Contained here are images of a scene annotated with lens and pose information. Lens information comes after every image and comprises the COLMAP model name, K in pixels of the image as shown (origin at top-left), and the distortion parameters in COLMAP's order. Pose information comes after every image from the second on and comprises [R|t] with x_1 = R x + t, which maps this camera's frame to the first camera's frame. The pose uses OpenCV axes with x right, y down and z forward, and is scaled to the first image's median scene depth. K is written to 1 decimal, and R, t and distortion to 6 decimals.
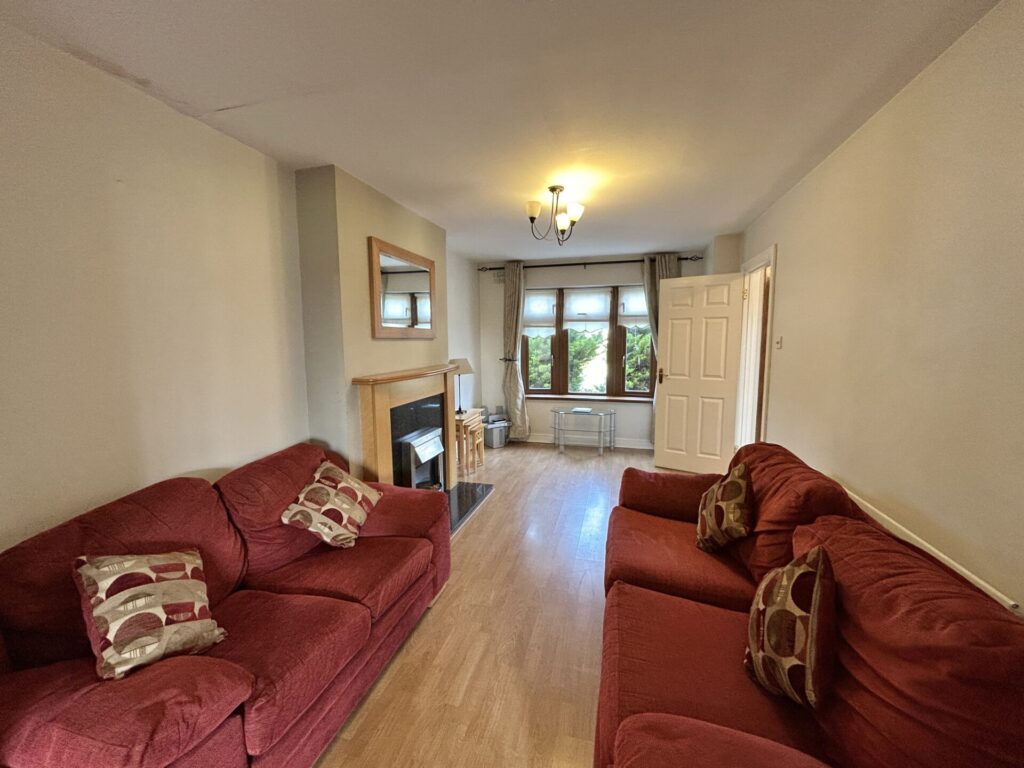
lens RADIAL K [[413.8, 0, 513.1], [0, 413.8, 383.3], [0, 0, 1]] dist [-0.002919, 0.000160]
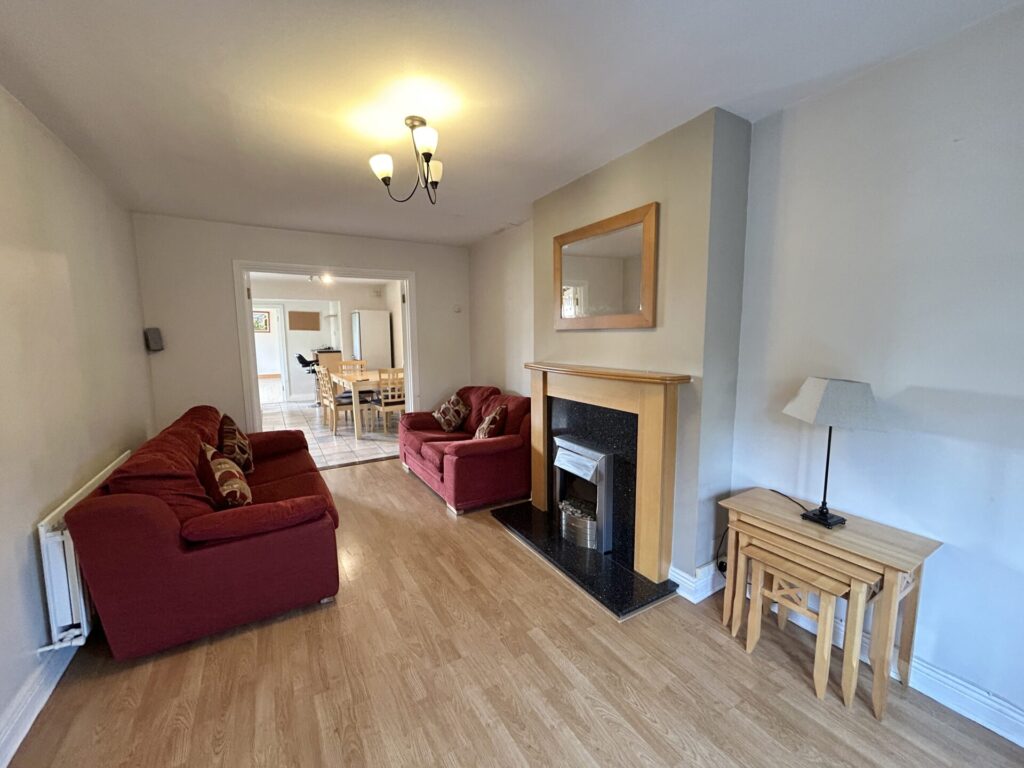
lens RADIAL K [[413.8, 0, 511.8], [0, 413.8, 383.8], [0, 0, 1]] dist [-0.002919, 0.000160]
pose [[-0.701942, 0.094073, -0.705994, 0.781552], [-0.063137, 0.979118, 0.193241, -0.260311], [0.709430, 0.180218, -0.681344, 2.432005]]
